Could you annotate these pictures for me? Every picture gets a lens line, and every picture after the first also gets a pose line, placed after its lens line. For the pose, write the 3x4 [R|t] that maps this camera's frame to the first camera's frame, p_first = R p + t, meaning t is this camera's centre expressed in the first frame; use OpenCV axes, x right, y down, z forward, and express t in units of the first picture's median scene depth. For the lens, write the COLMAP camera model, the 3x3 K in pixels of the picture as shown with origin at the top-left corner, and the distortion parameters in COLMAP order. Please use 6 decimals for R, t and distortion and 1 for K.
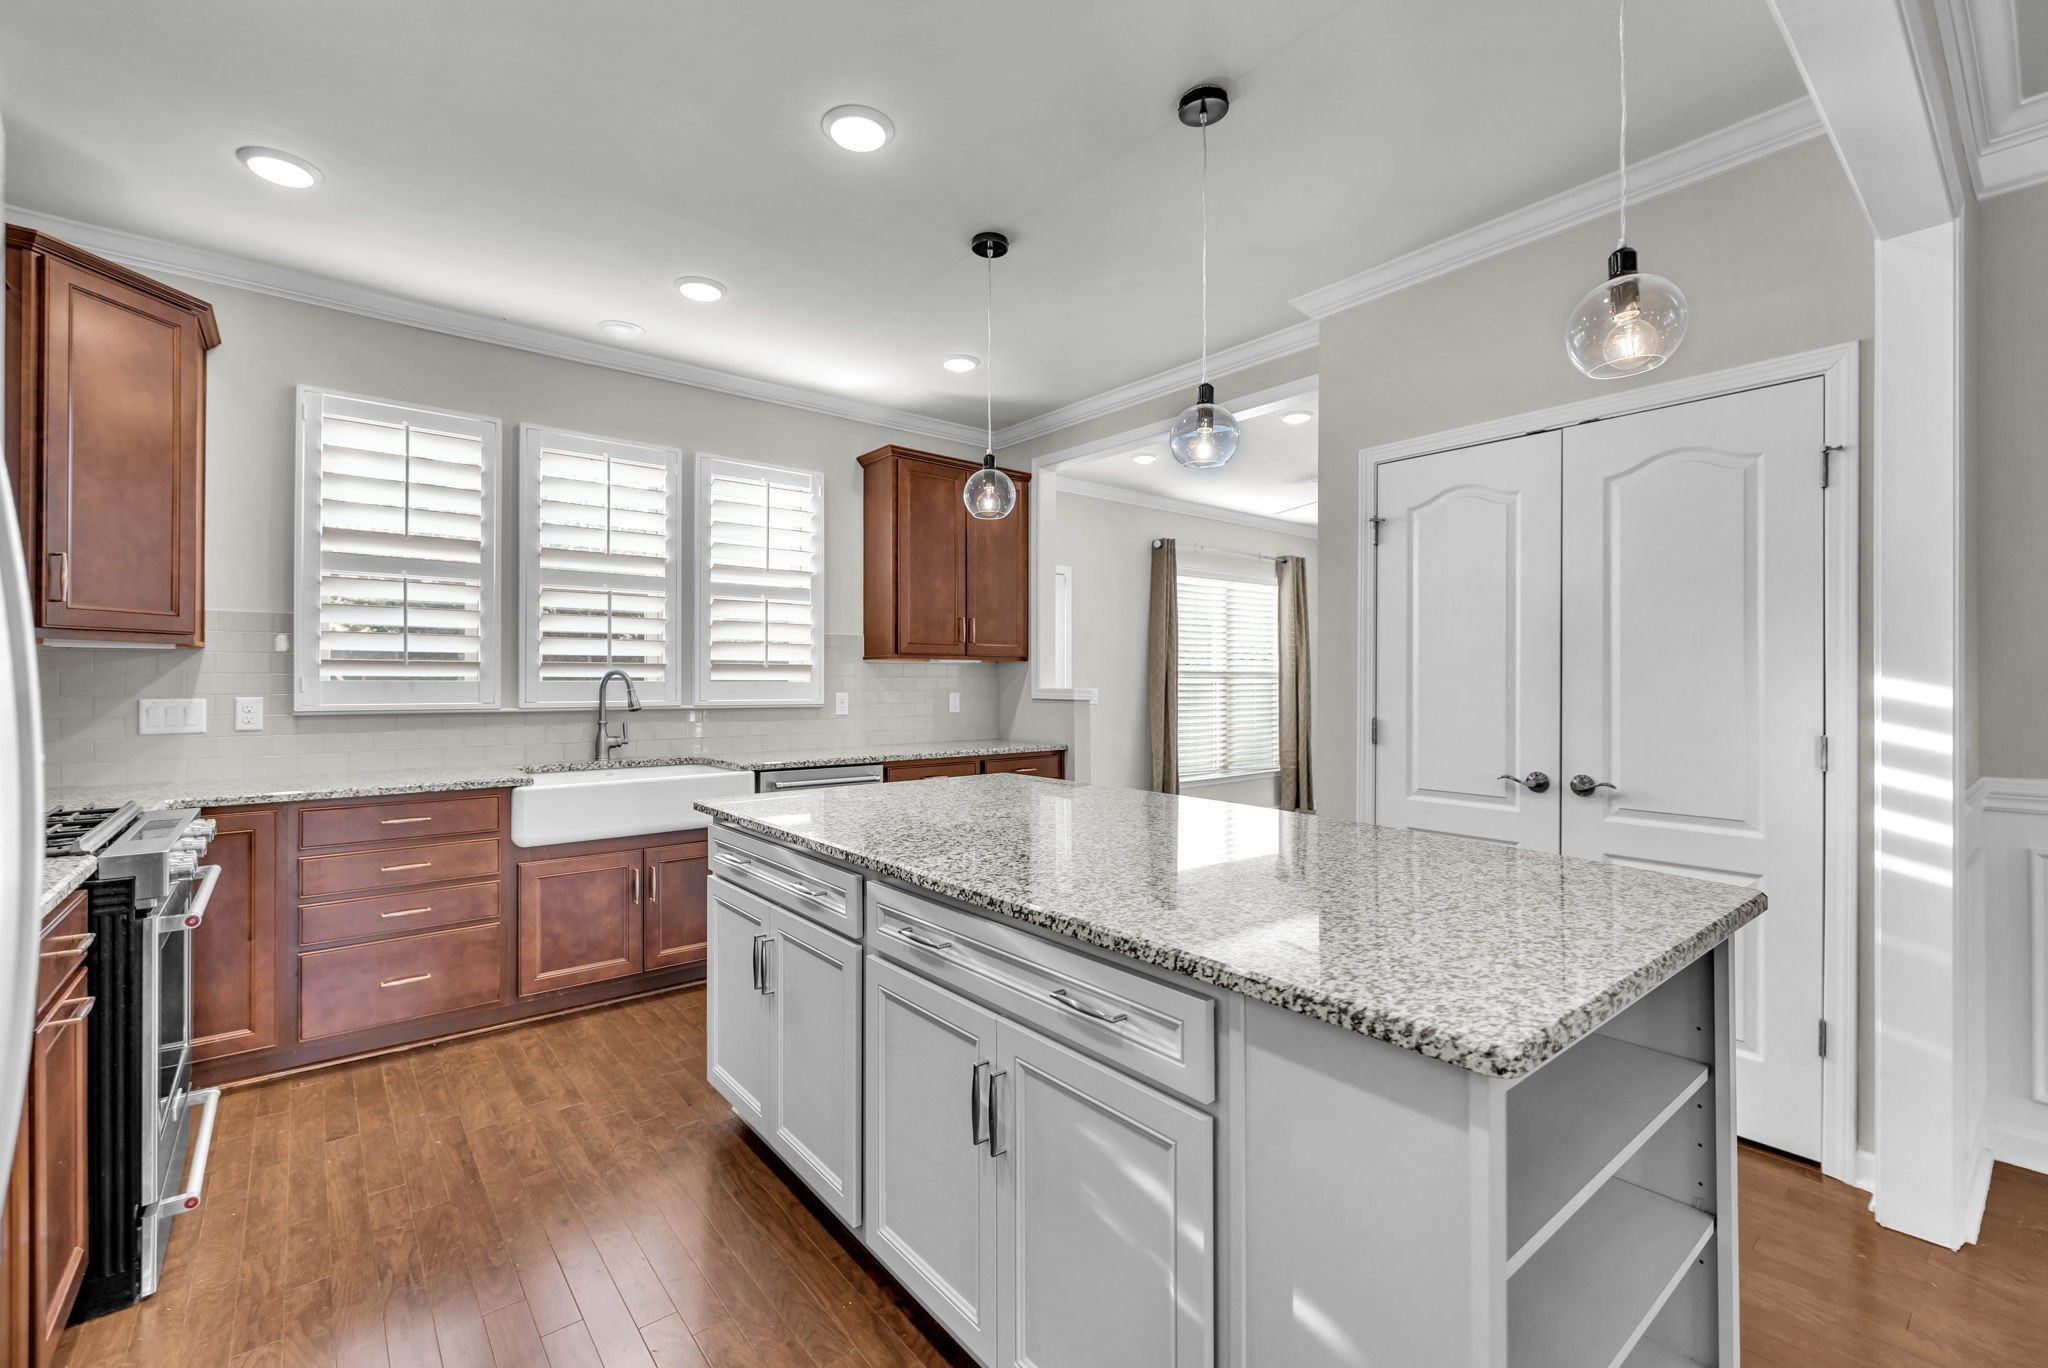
lens RADIAL K [[862.2, 0, 1012.3], [0, 862.2, 676.6], [0, 0, 1]] dist [-0.002650, 0.000188]
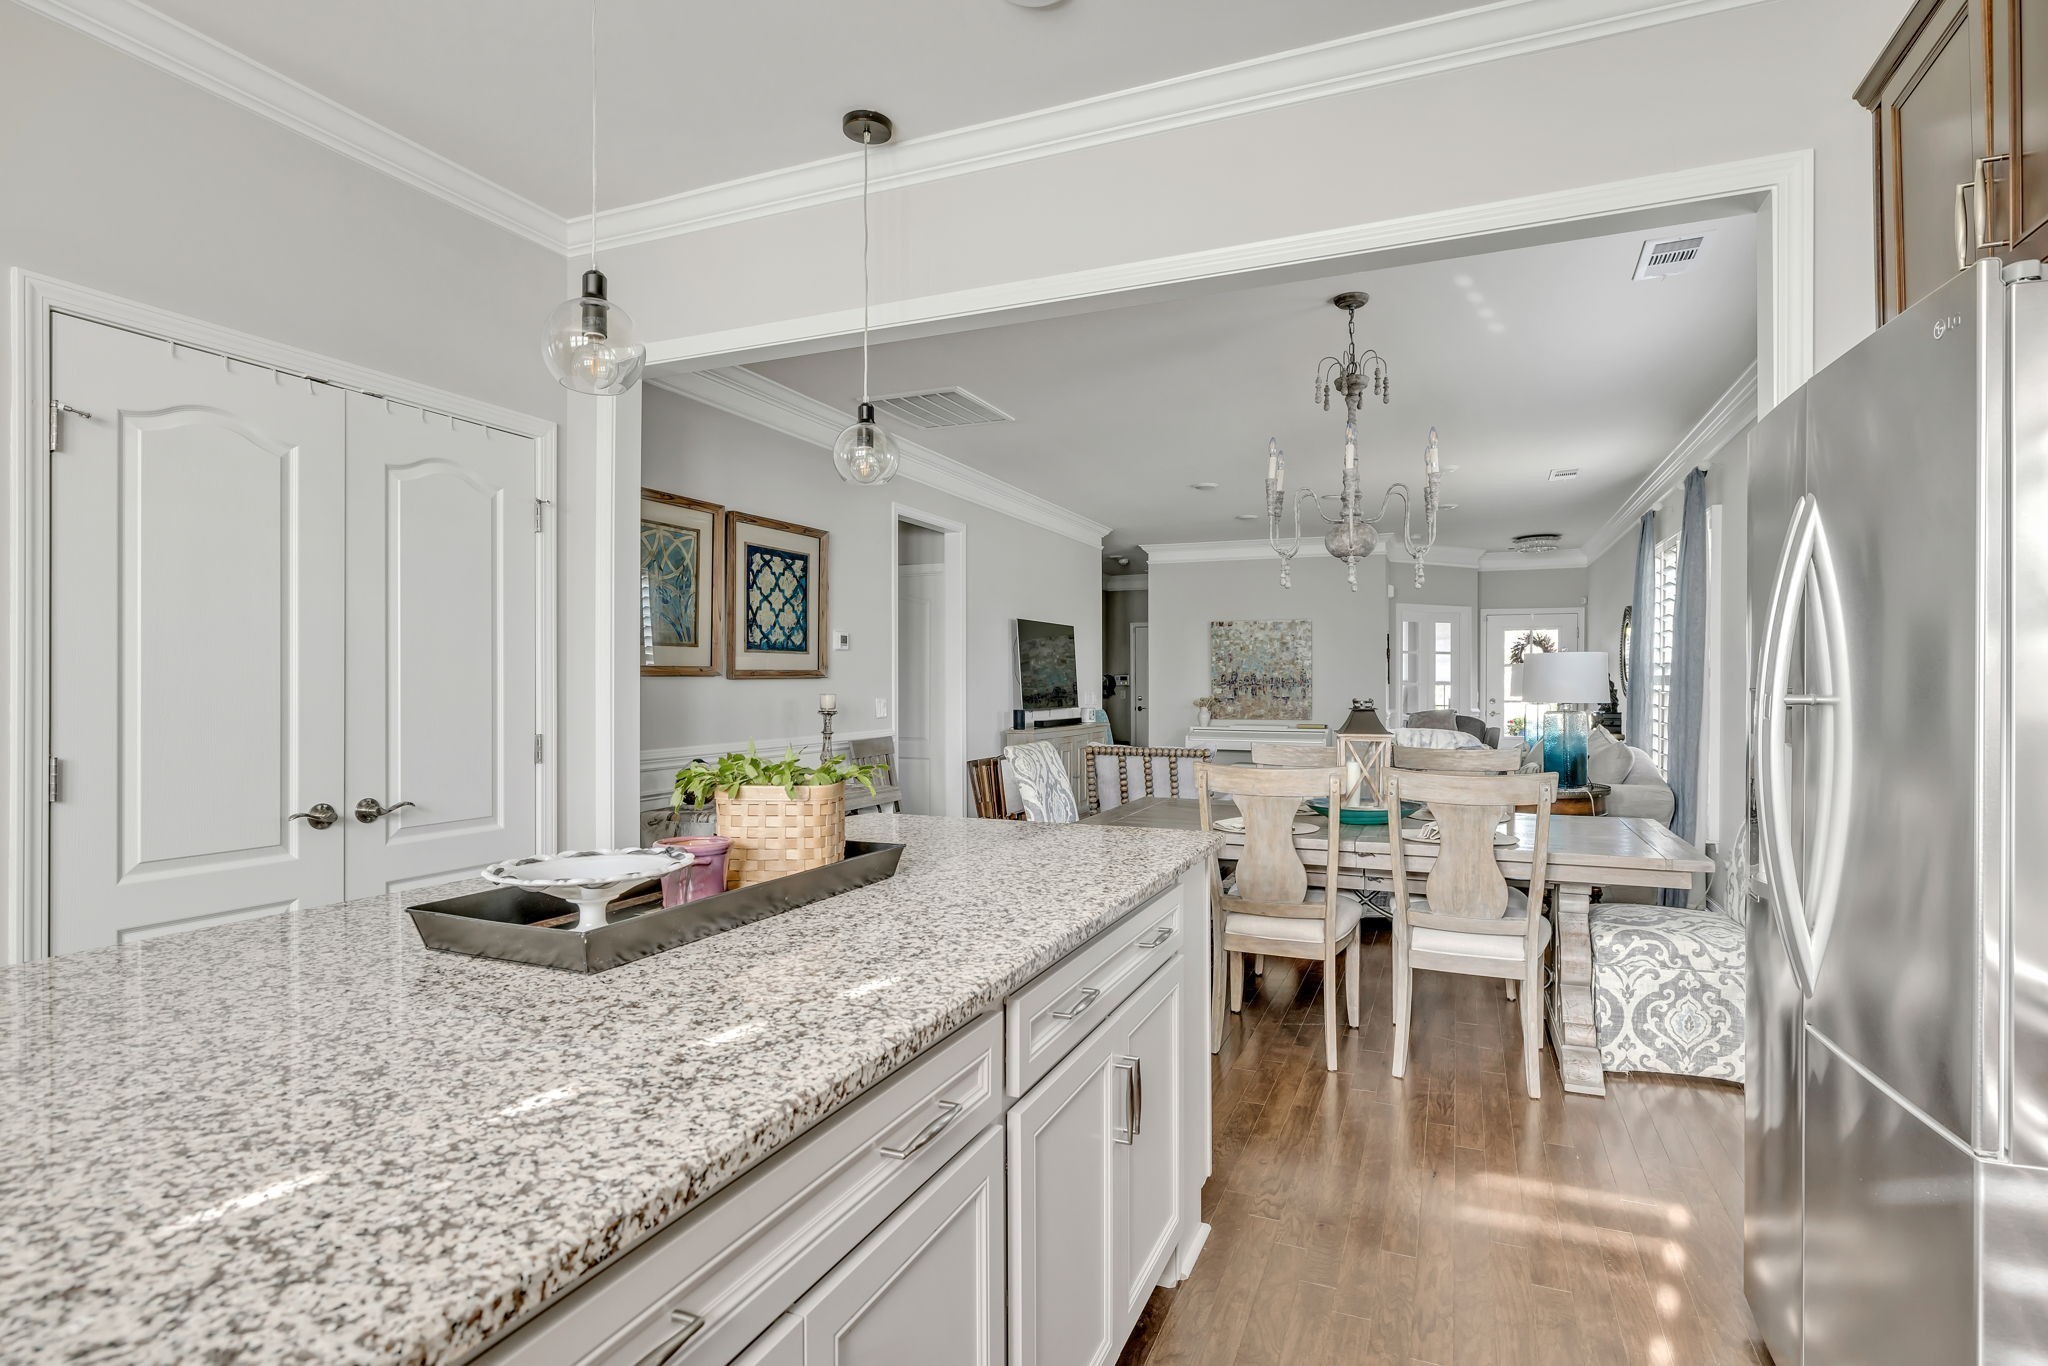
lens RADIAL K [[1036.4, 0, 1026.8], [0, 1036.4, 683.8], [0, 0, 1]] dist [-0.009253, 0.003317]
pose [[-0.469399, 0.000766, 0.882986, -0.411517], [-0.001172, 0.999998, -0.001491, 0.000044], [-0.882985, -0.001735, -0.469398, 0.649915]]
